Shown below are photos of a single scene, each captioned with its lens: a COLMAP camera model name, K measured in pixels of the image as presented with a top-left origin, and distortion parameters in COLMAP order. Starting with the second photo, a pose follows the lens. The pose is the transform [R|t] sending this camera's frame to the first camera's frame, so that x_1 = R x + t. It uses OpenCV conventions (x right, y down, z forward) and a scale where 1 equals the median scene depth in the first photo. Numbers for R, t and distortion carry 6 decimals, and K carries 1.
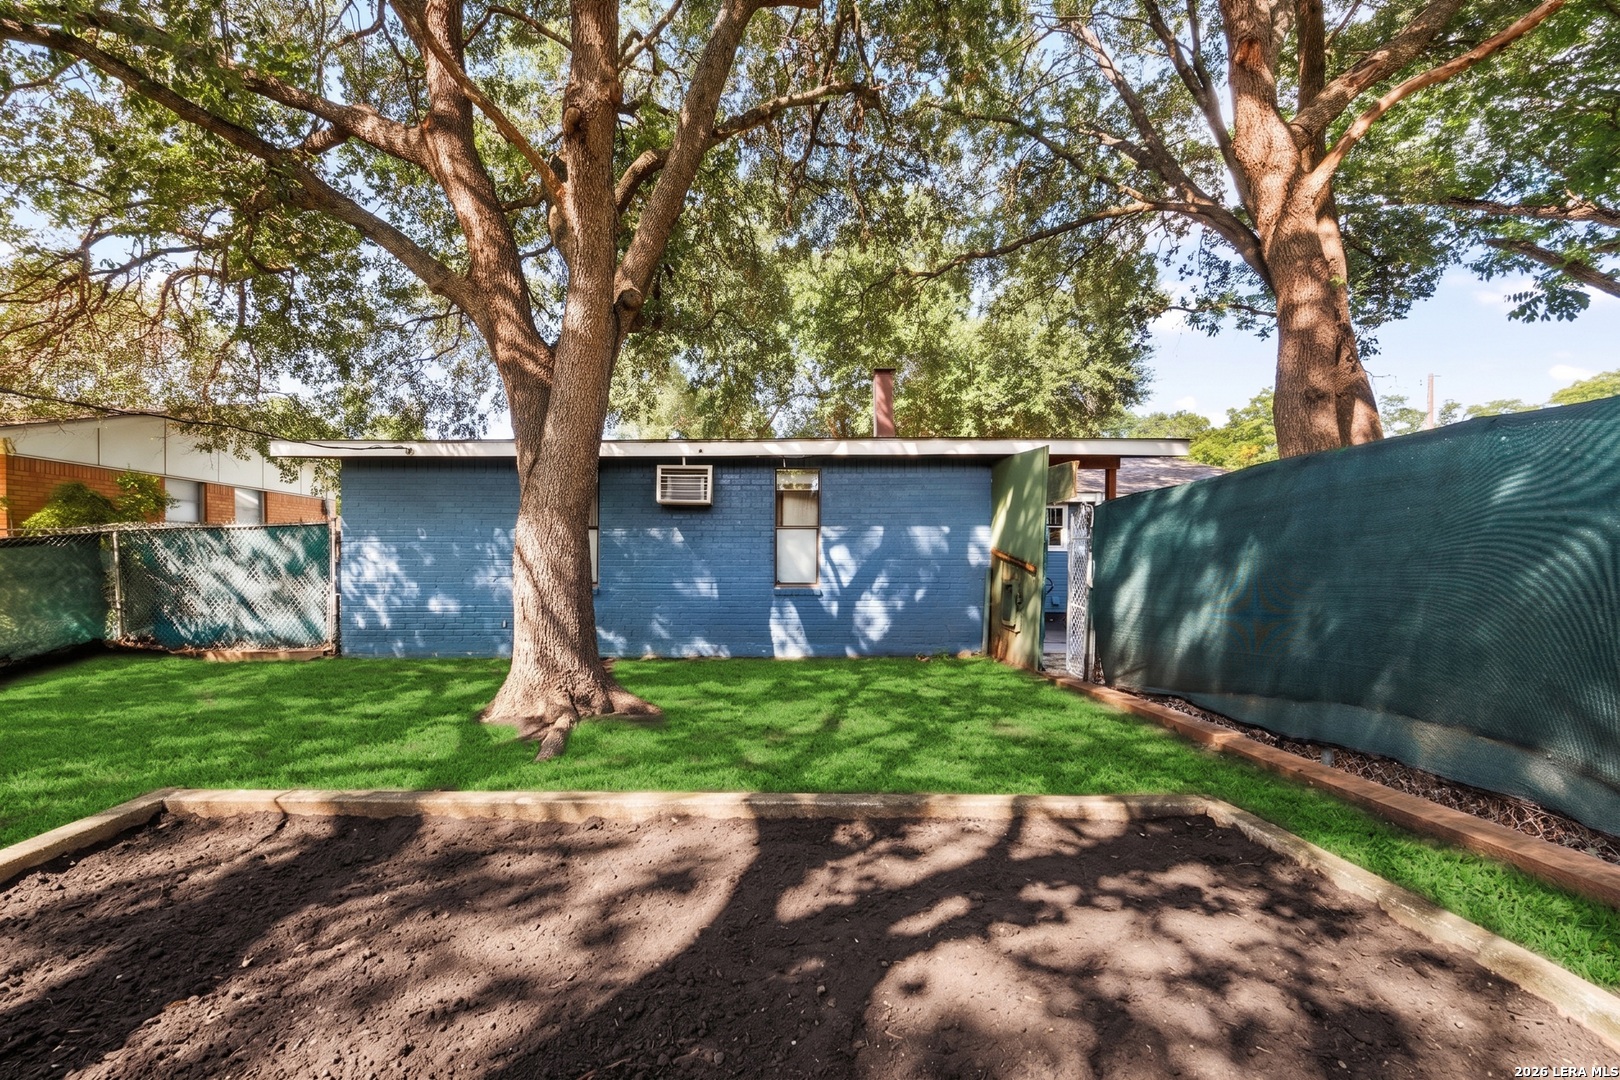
lens RADIAL K [[623.7, 0, 811.7], [0, 623.7, 534.5], [0, 0, 1]] dist [0.006215, 0.000089]
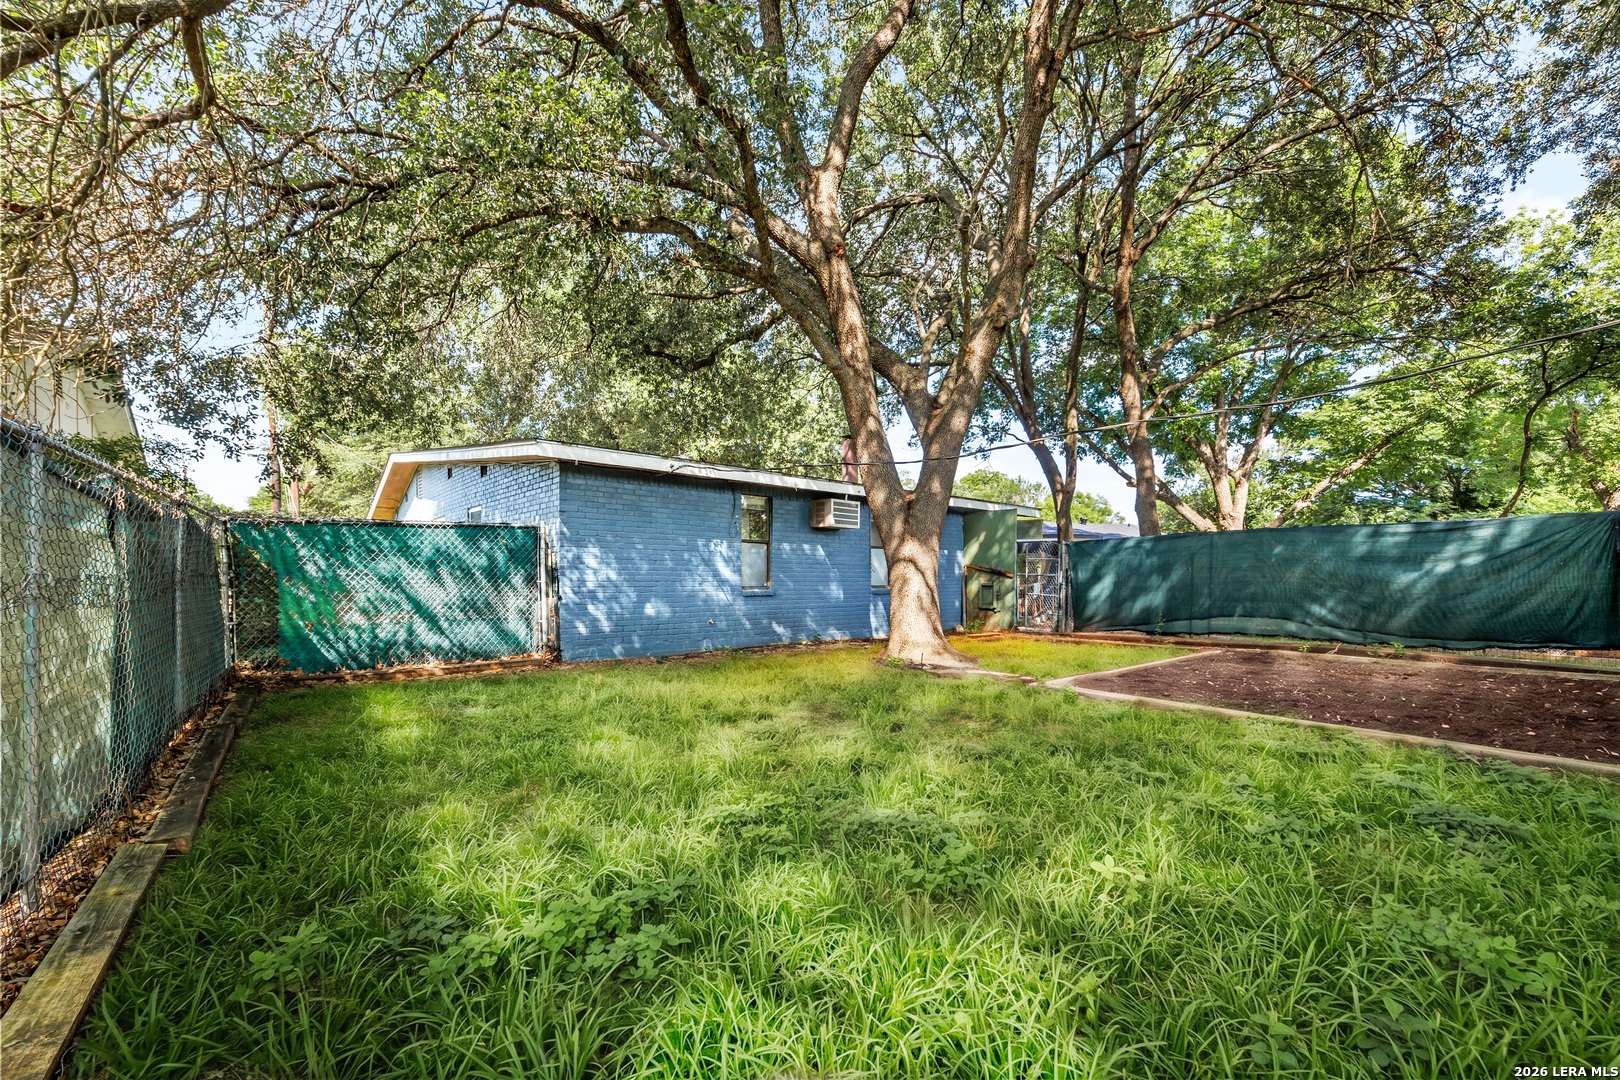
lens RADIAL K [[625.9, 0, 818.4], [0, 625.9, 544.4], [0, 0, 1]] dist [-0.001926, 0.000017]
pose [[0.750897, 0.037587, 0.659349, -1.093038], [-0.030802, 0.999286, -0.021888, 0.017578], [-0.659701, -0.003873, 0.751519, 0.008854]]
